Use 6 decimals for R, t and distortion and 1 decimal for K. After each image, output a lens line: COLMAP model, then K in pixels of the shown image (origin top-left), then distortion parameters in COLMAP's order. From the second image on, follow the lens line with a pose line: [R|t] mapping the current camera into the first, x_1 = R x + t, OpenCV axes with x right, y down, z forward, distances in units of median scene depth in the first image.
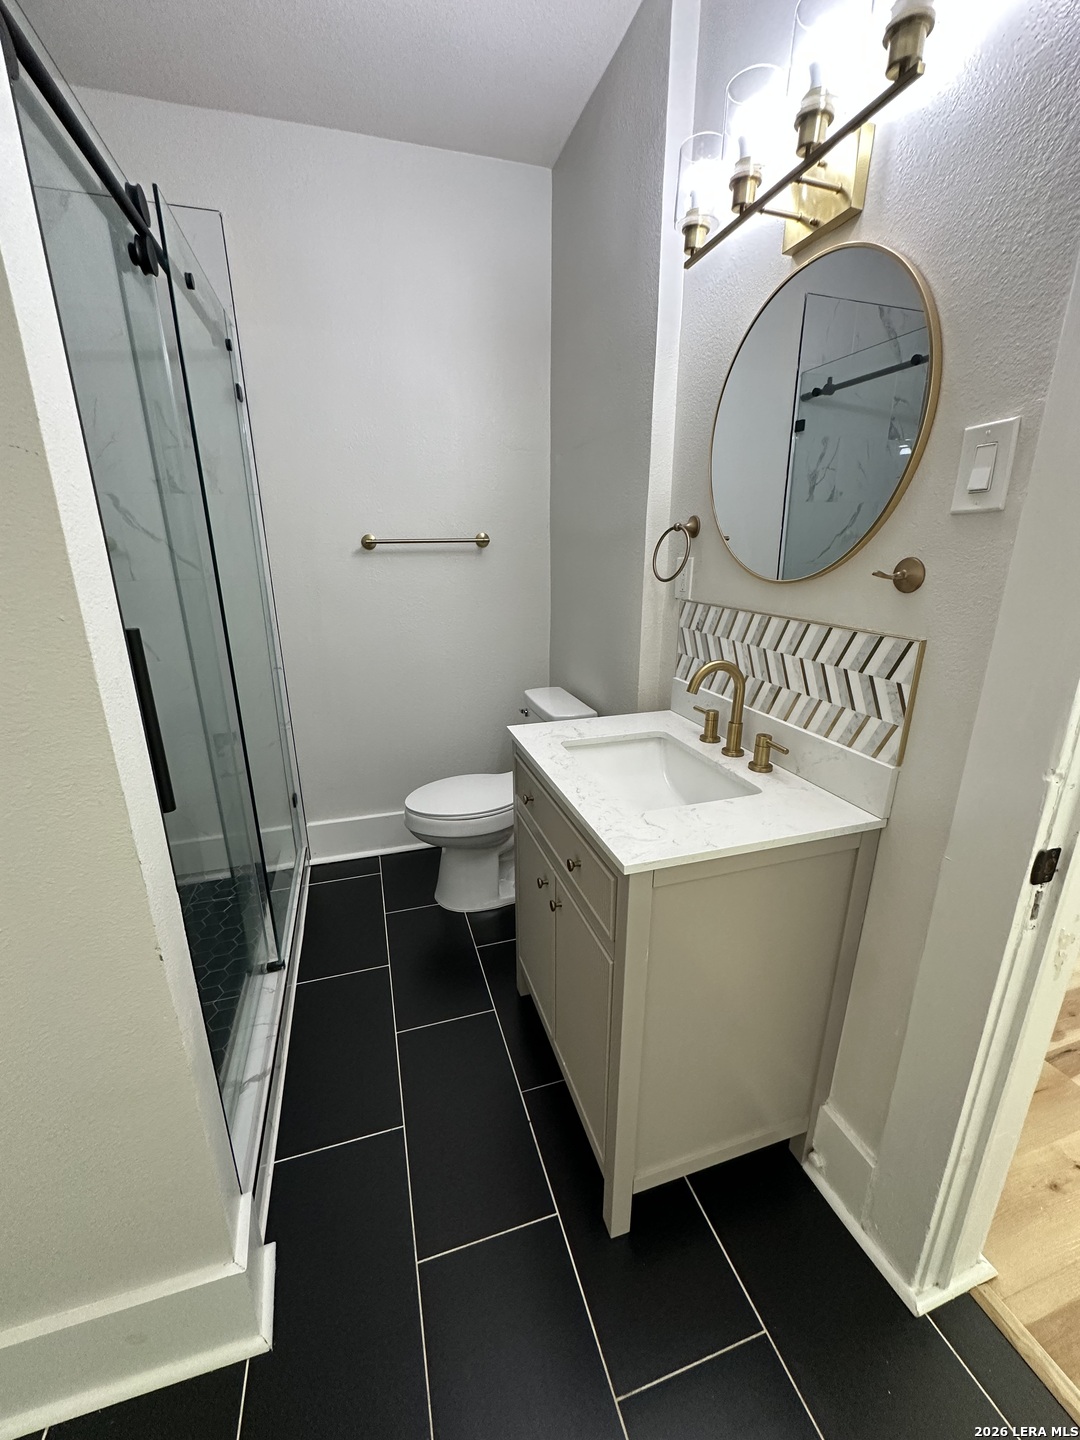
lens RADIAL K [[573.6, 0, 541.7], [0, 573.6, 723.0], [0, 0, 1]] dist [-0.006240, 0.001378]
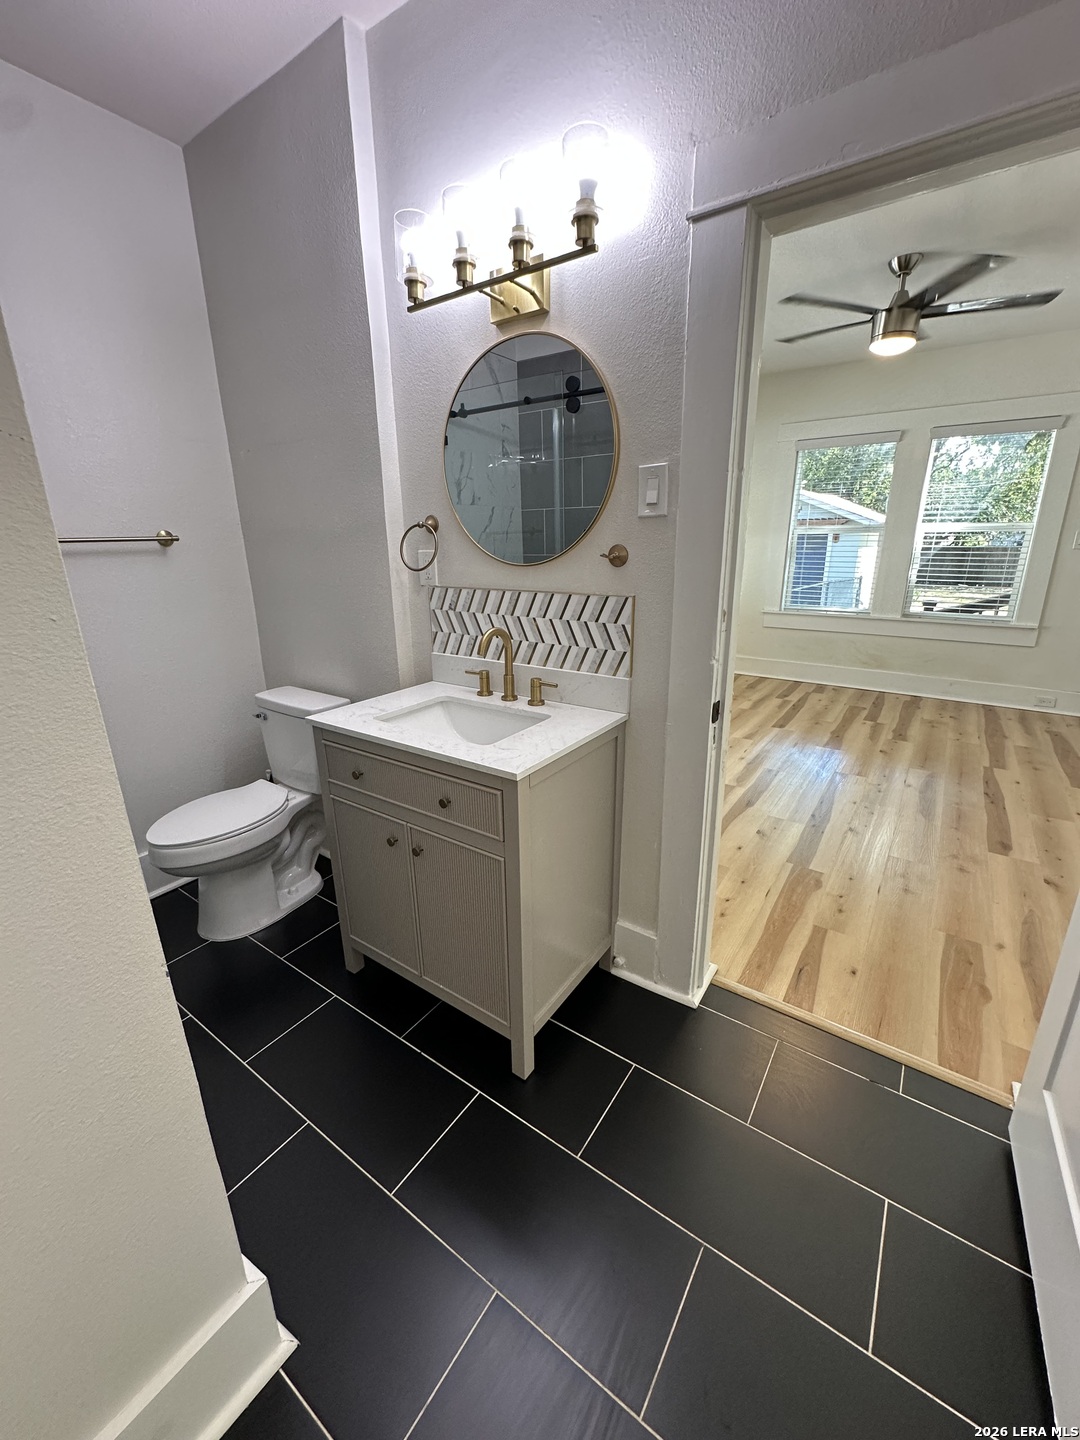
lens RADIAL K [[573.6, 0, 537.9], [0, 573.6, 724.6], [0, 0, 1]] dist [-0.006240, 0.001378]
pose [[0.790547, -0.195564, 0.580337, -0.421983], [0.193149, 0.978896, 0.066760, 0.038992], [-0.581145, 0.059315, 0.811636, -0.101252]]
